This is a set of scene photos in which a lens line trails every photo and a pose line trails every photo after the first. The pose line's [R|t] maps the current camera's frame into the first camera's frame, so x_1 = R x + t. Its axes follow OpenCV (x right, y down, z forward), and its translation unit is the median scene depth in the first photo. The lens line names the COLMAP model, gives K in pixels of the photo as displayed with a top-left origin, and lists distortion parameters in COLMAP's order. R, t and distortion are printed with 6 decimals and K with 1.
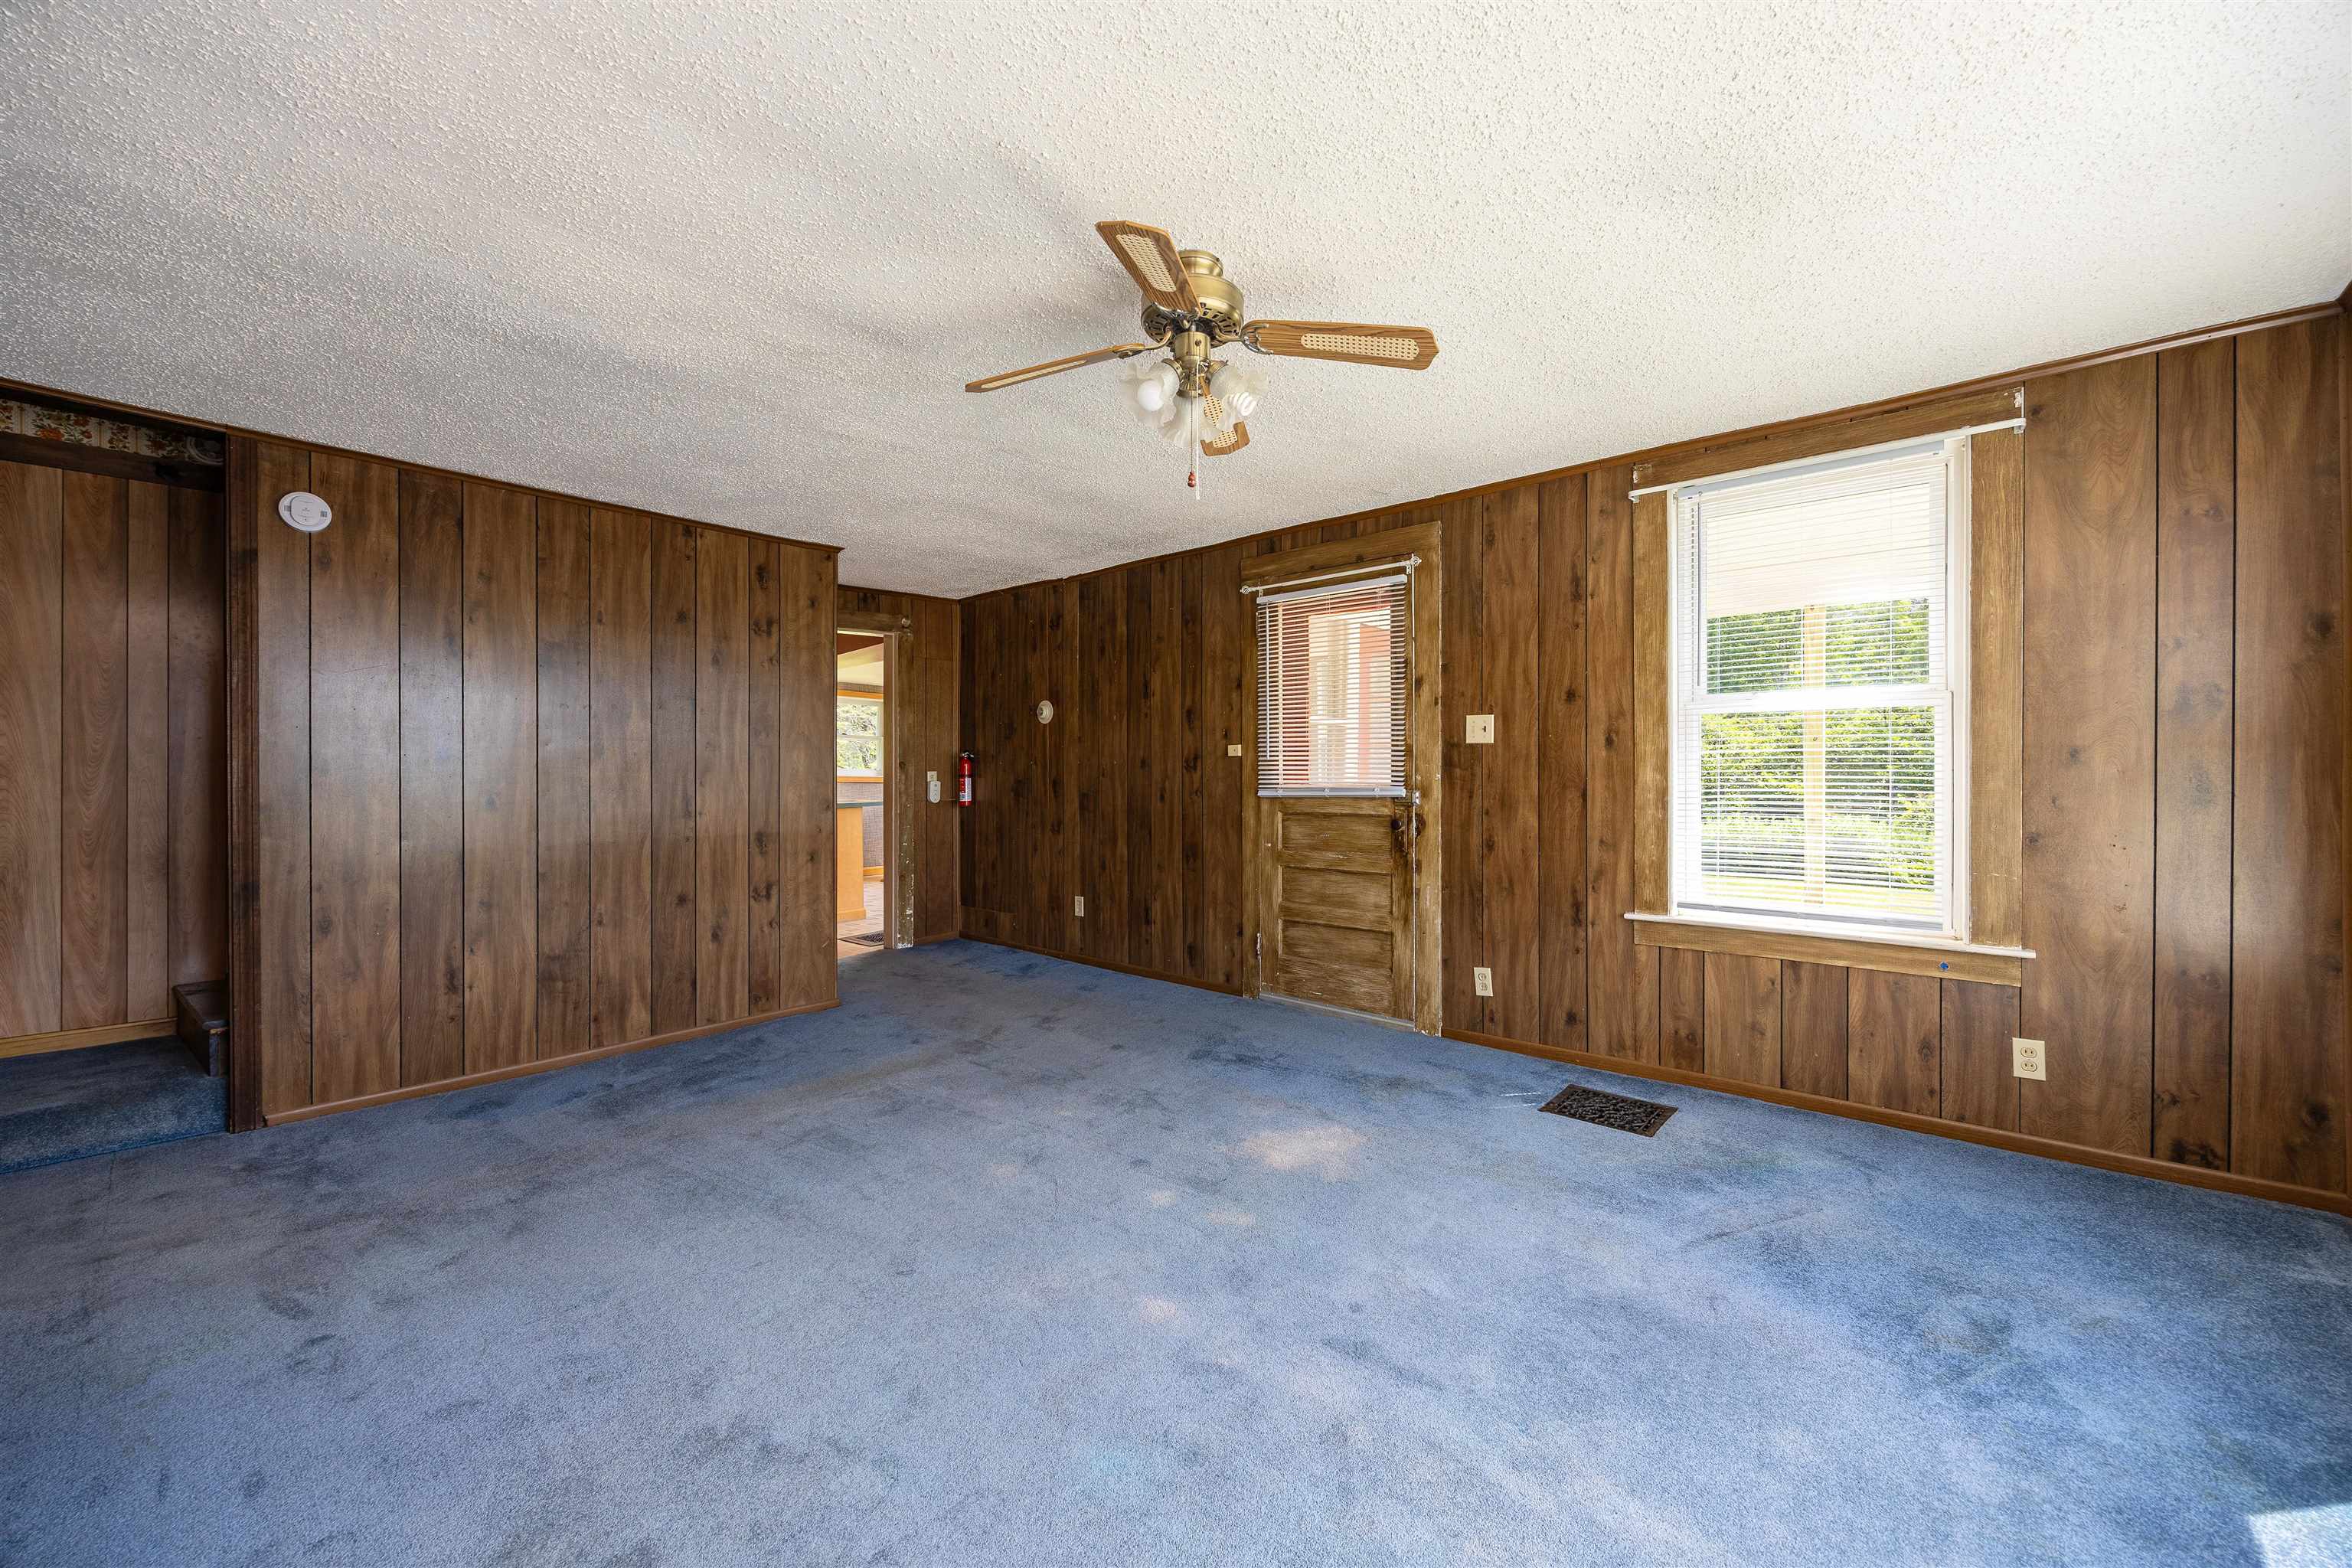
lens RADIAL K [[903.6, 0, 1189.1], [0, 903.6, 777.7], [0, 0, 1]] dist [-0.001657, -0.000007]
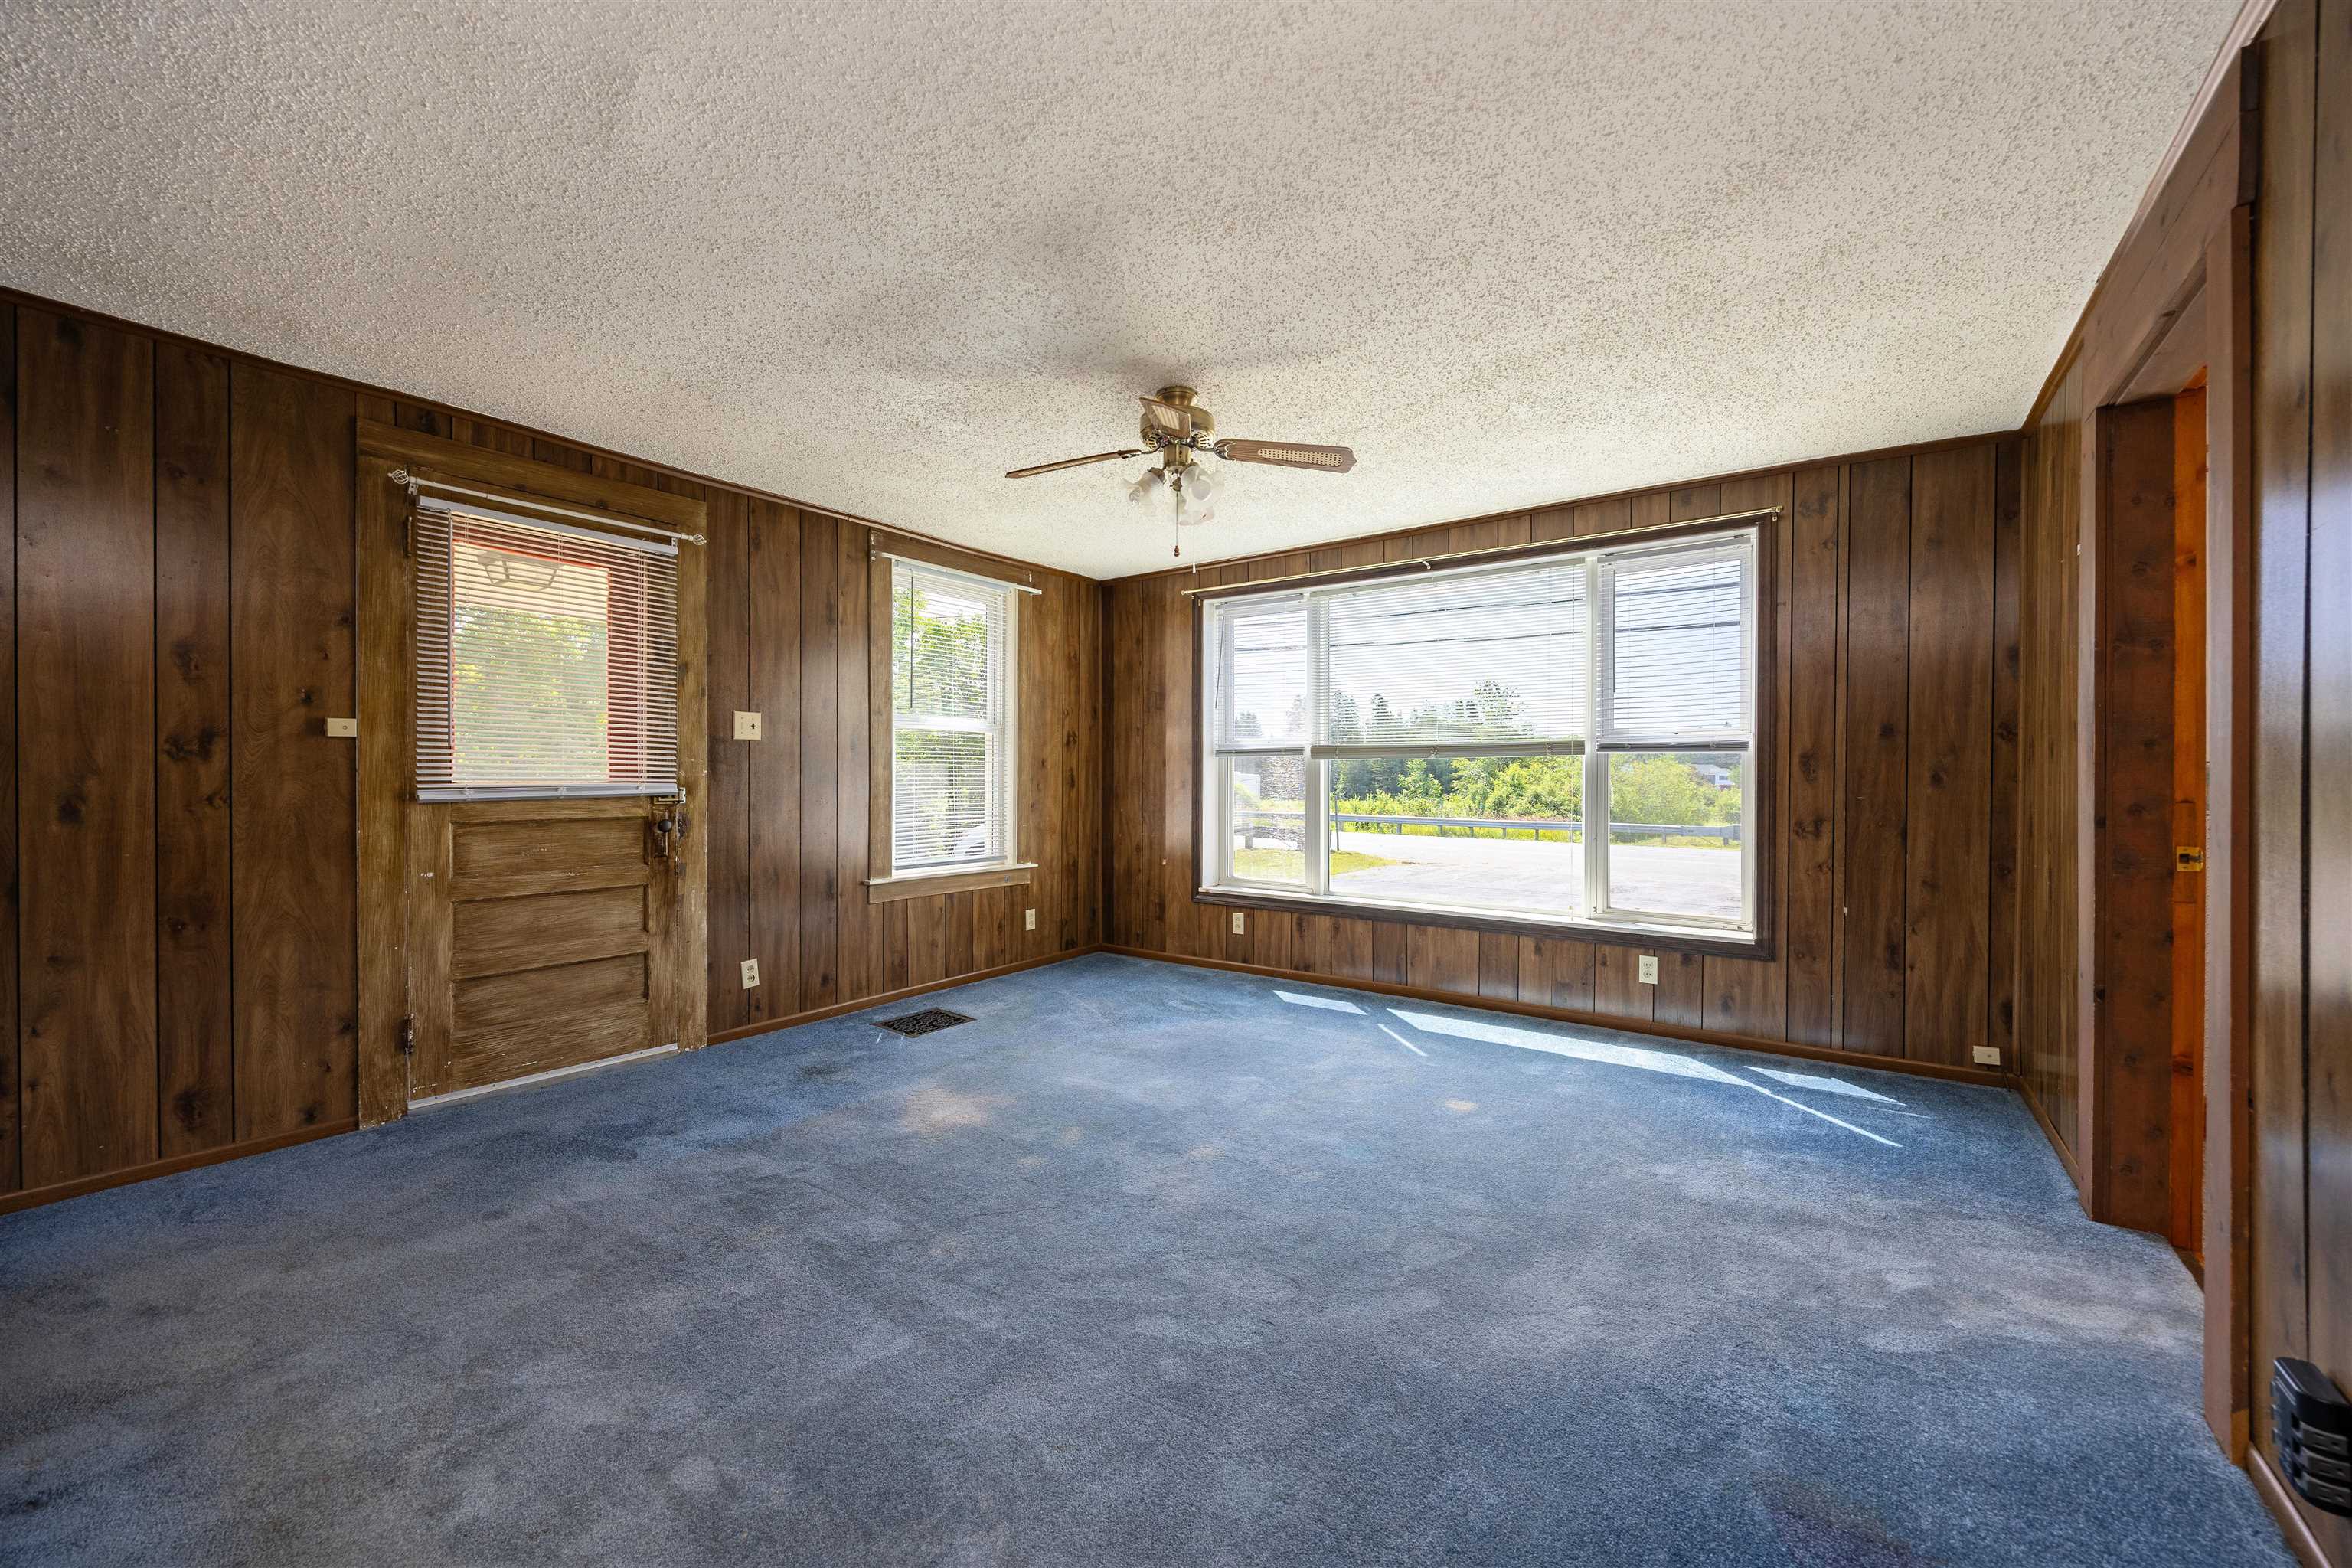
lens RADIAL K [[894.8, 0, 1194.9], [0, 894.8, 786.2], [0, 0, 1]] dist [-0.001488, 0.000323]
pose [[-0.095919, -0.007762, 0.995359, -0.727327], [0.002911, 0.999963, 0.008078, 0.007344], [-0.995385, 0.003673, -0.095893, 0.595888]]
